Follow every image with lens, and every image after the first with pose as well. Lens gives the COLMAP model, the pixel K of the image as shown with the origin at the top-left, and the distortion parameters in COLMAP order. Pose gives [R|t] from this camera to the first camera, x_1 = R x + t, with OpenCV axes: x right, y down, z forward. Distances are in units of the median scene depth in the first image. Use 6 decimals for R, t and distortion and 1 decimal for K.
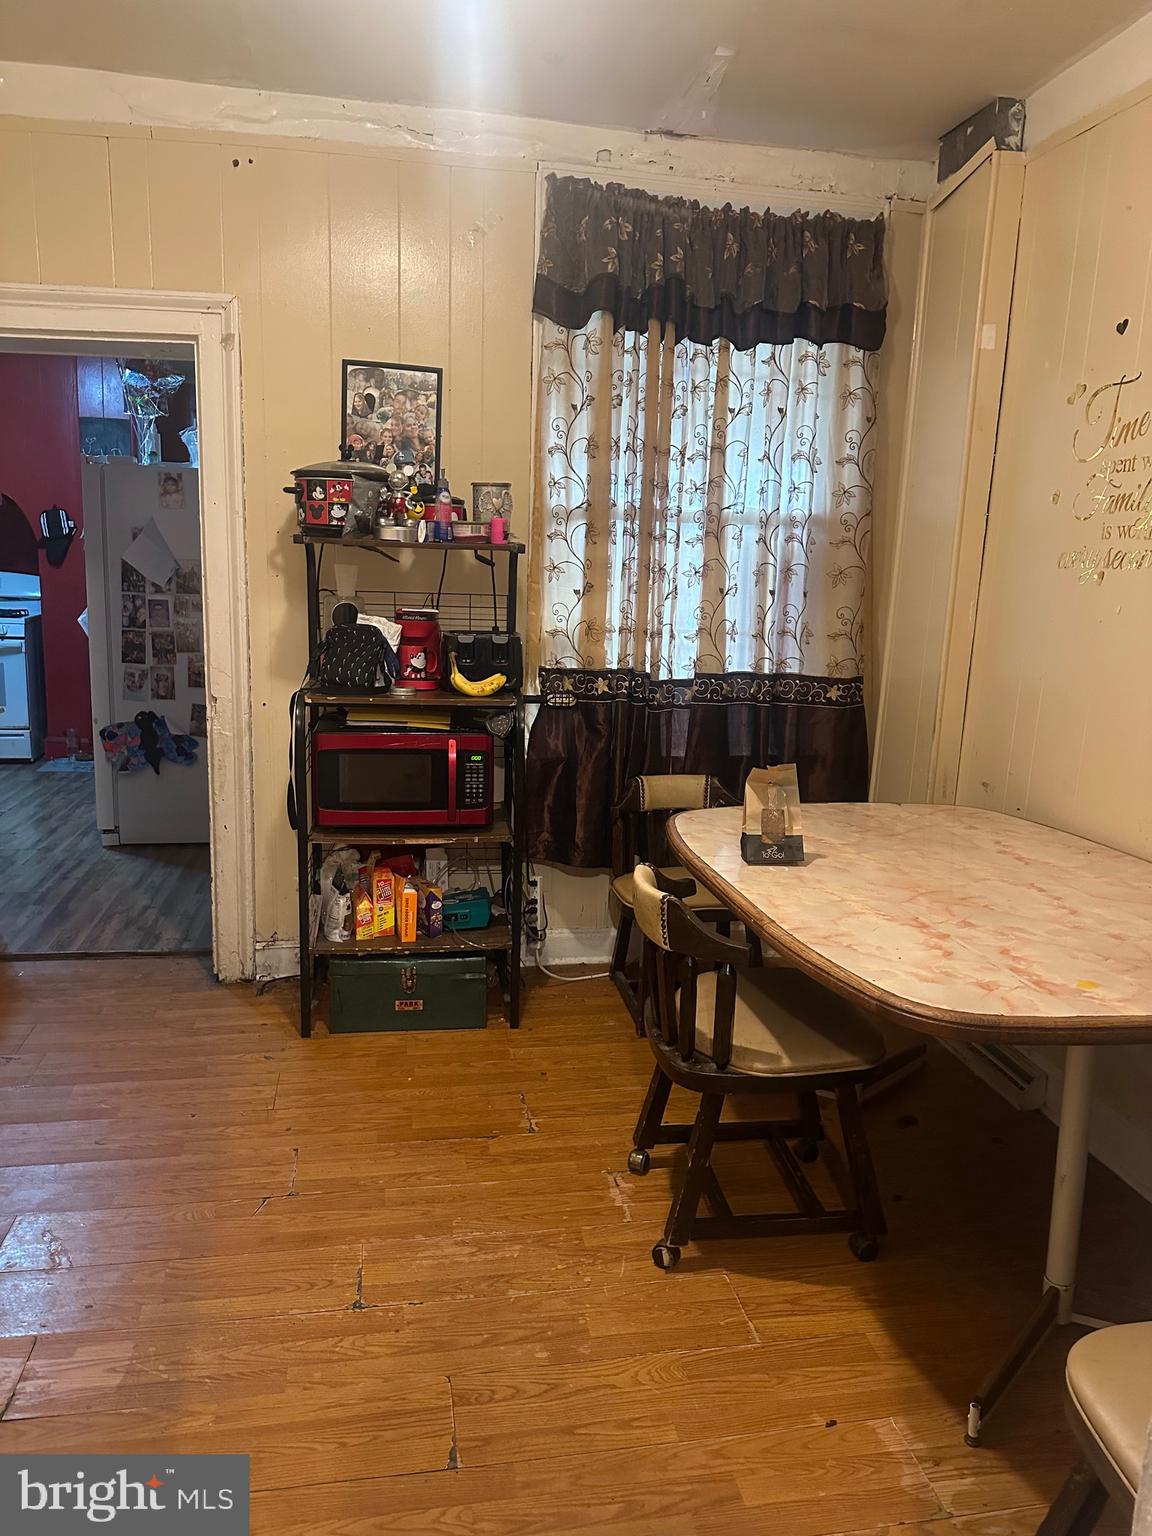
lens RADIAL K [[1079.6, 0, 580.8], [0, 1079.6, 762.7], [0, 0, 1]] dist [0.003567, -0.005053]
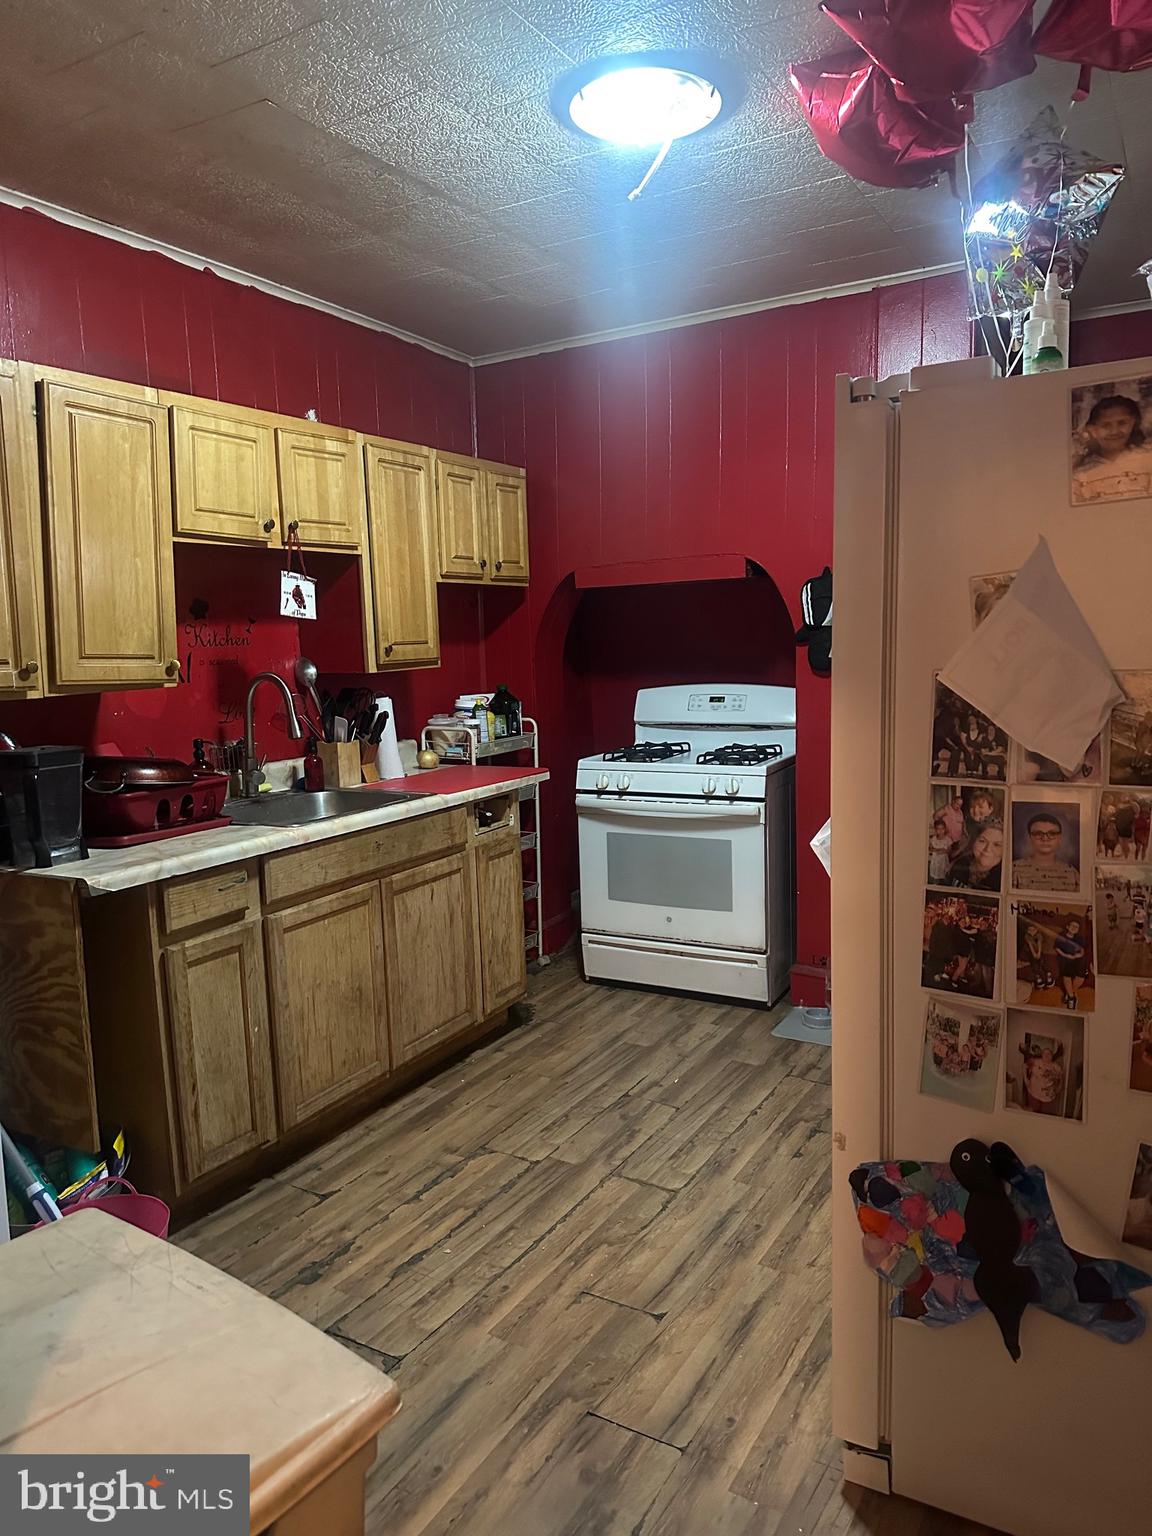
lens RADIAL K [[1079.6, 0, 581.4], [0, 1079.6, 769.8], [0, 0, 1]] dist [0.003567, -0.005053]
pose [[0.762110, 0.023942, -0.647004, -0.289357], [-0.065017, 0.997095, -0.039688, -0.138294], [0.644174, 0.072313, 0.761453, 0.669806]]
